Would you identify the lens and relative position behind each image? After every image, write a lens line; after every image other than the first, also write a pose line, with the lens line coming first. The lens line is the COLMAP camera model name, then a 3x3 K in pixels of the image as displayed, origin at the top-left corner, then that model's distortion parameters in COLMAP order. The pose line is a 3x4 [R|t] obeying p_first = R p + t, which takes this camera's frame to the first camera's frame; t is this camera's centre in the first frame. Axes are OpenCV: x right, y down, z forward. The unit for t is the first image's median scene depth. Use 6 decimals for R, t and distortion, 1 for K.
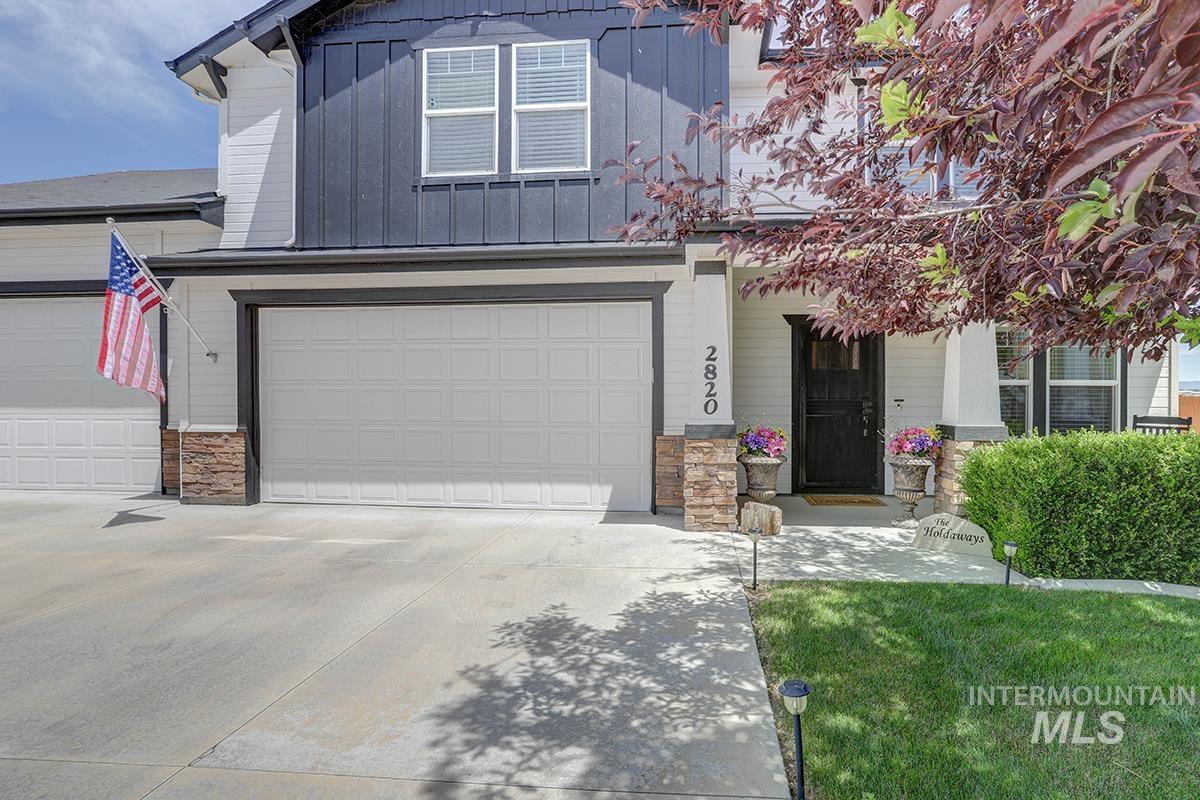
lens RADIAL K [[596.5, 0, 634.6], [0, 596.5, 405.6], [0, 0, 1]] dist [-0.034488, 0.016762]
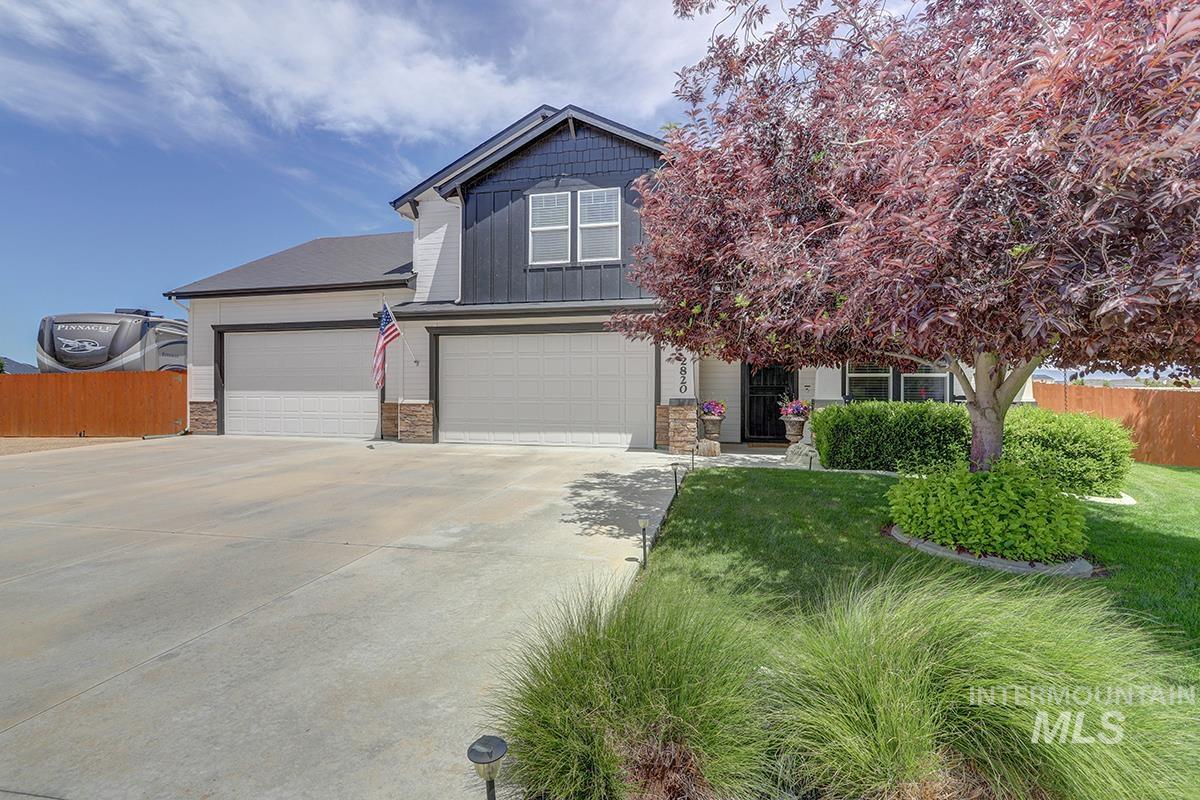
lens RADIAL K [[596.5, 0, 595.4], [0, 596.5, 389.6], [0, 0, 1]] dist [-0.034488, 0.016762]
pose [[0.992528, 0.000789, -0.122011, 0.069954], [-0.002430, 0.999909, -0.013303, 0.025057], [0.121990, 0.013500, 0.992440, -0.797457]]
